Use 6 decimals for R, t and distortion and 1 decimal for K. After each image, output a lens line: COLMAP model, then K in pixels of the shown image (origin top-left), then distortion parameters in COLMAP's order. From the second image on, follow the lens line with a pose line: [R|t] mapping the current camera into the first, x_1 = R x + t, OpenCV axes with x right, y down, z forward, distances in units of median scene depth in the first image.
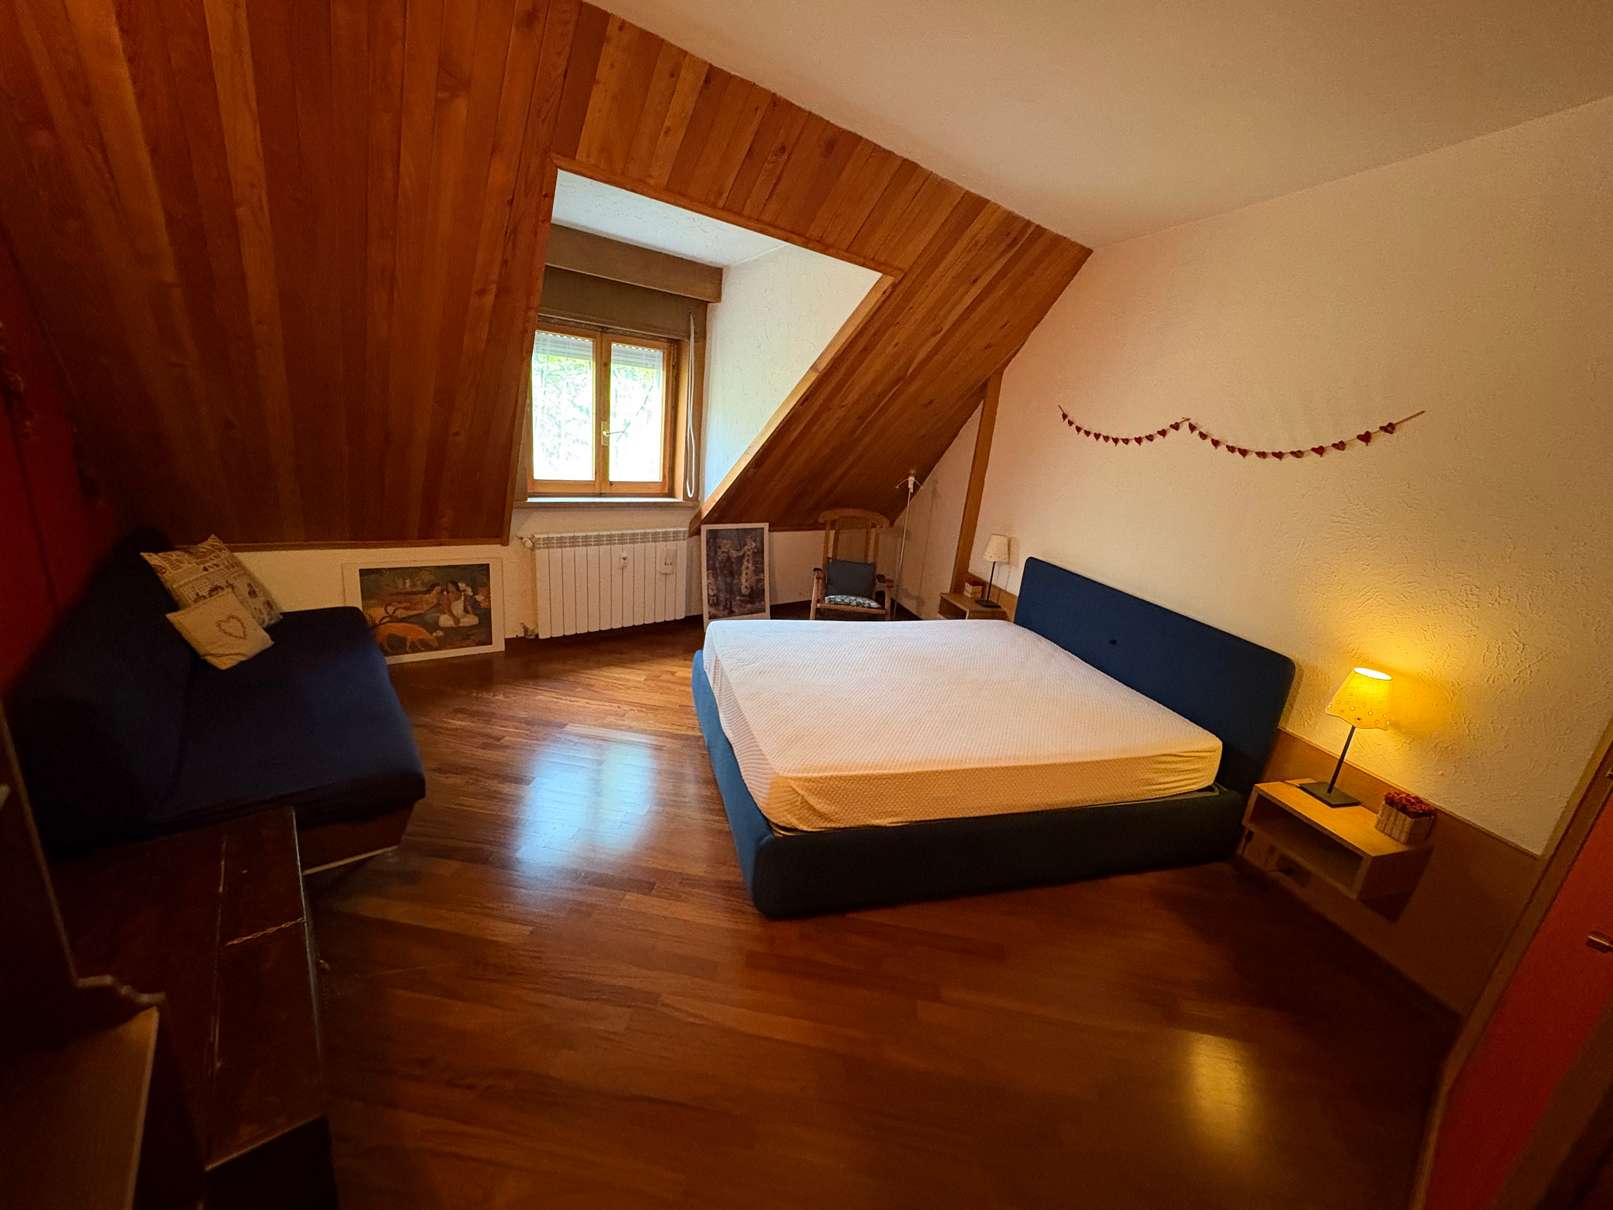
lens RADIAL K [[643.8, 0, 806.5], [0, 643.8, 600.2], [0, 0, 1]] dist [-0.002056, -0.000127]
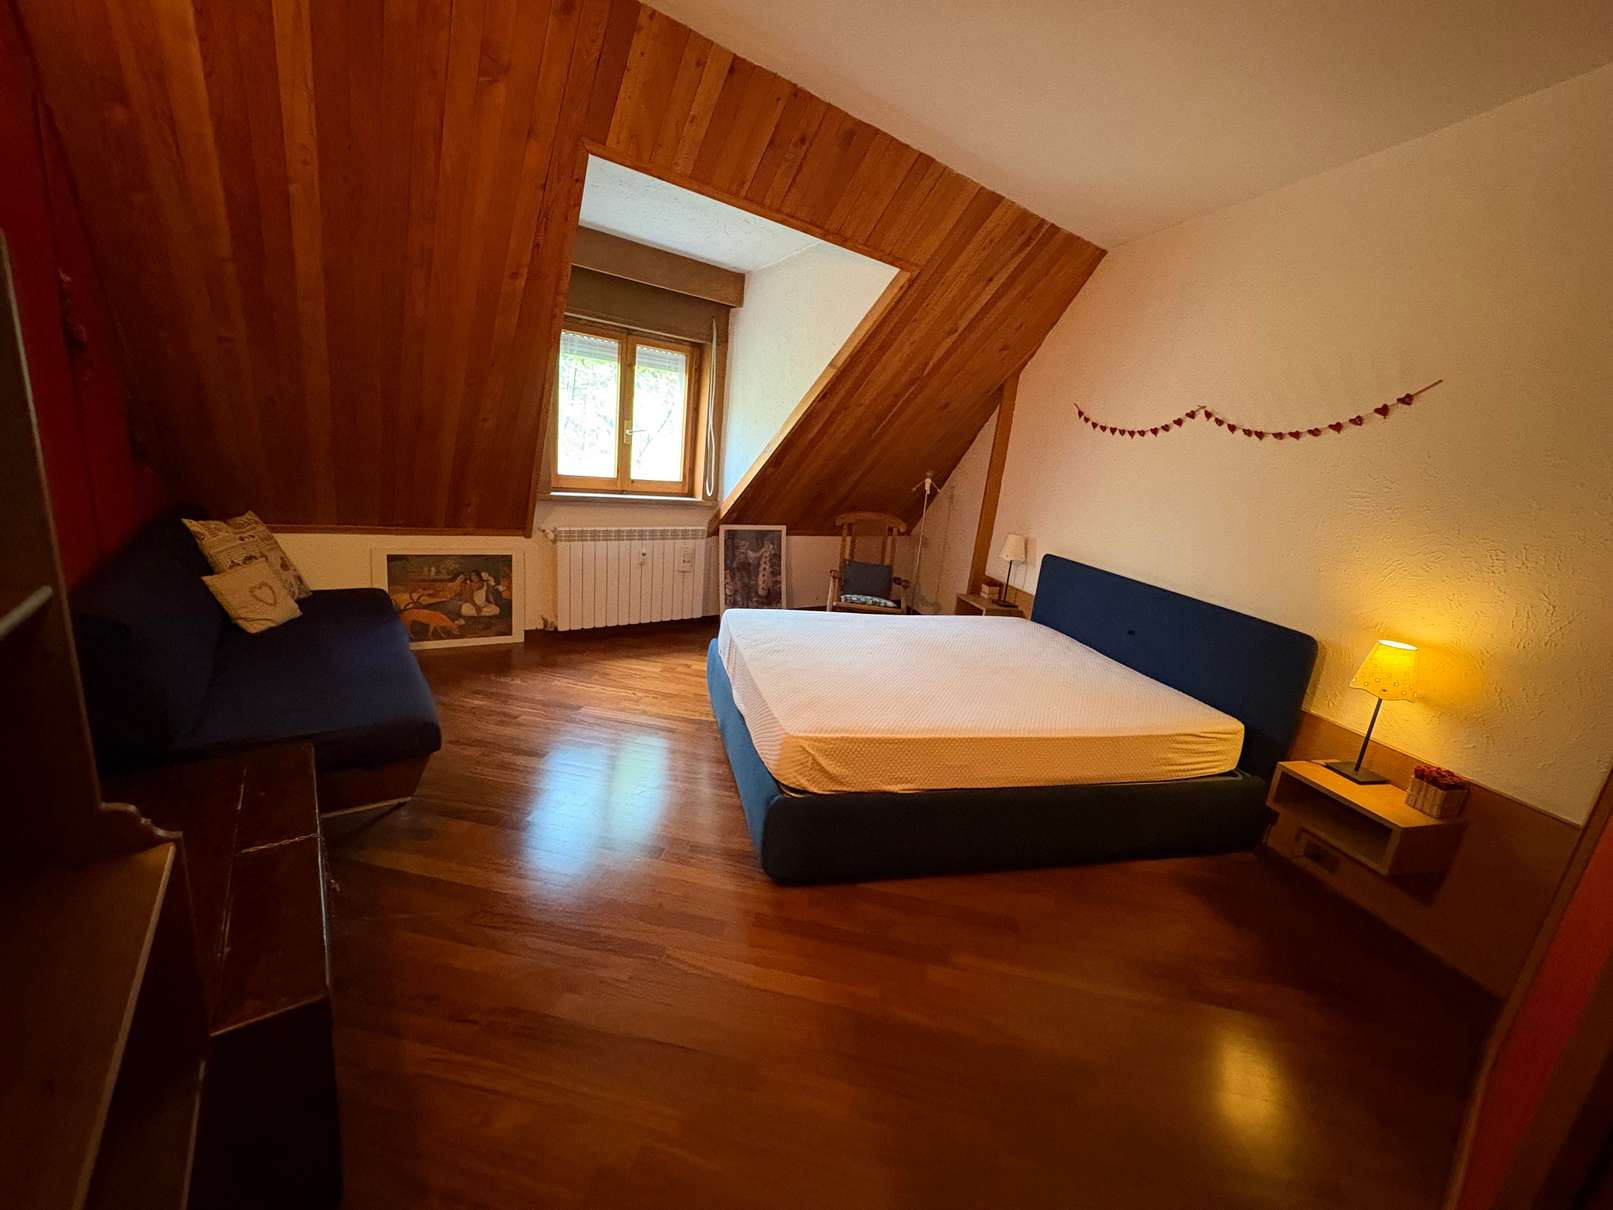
lens RADIAL K [[643.8, 0, 806.5], [0, 643.8, 600.2], [0, 0, 1]] dist [-0.002056, -0.000127]
pose [[0.999503, 0.011861, -0.029218, 0.007544], [-0.013293, 0.998695, -0.049318, 0.087822], [0.028595, 0.049682, 0.998356, -0.004829]]
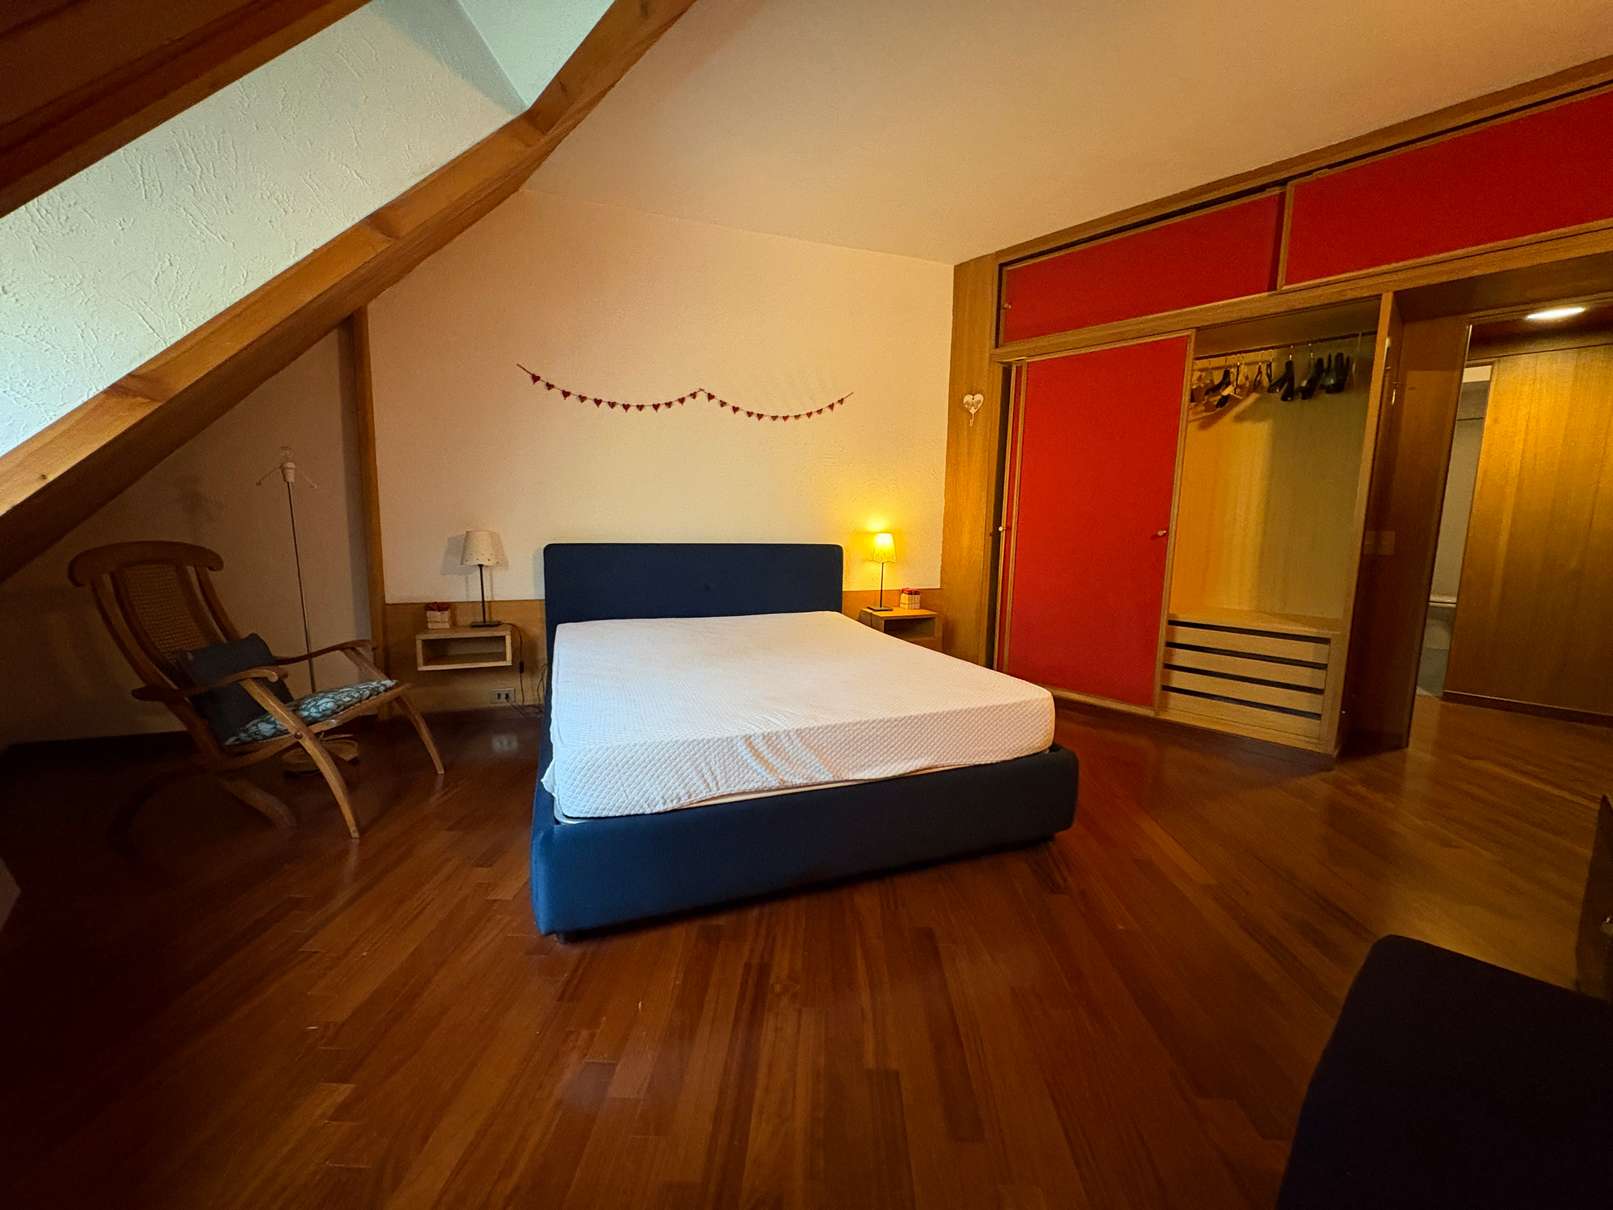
lens RADIAL K [[643.8, 0, 806.5], [0, 643.8, 600.2], [0, 0, 1]] dist [-0.002056, -0.000127]
pose [[-0.076330, -0.231096, 0.969932, -0.767612], [0.254672, 0.935985, 0.243050, -0.177027], [-0.964010, 0.265567, -0.012590, 1.058533]]
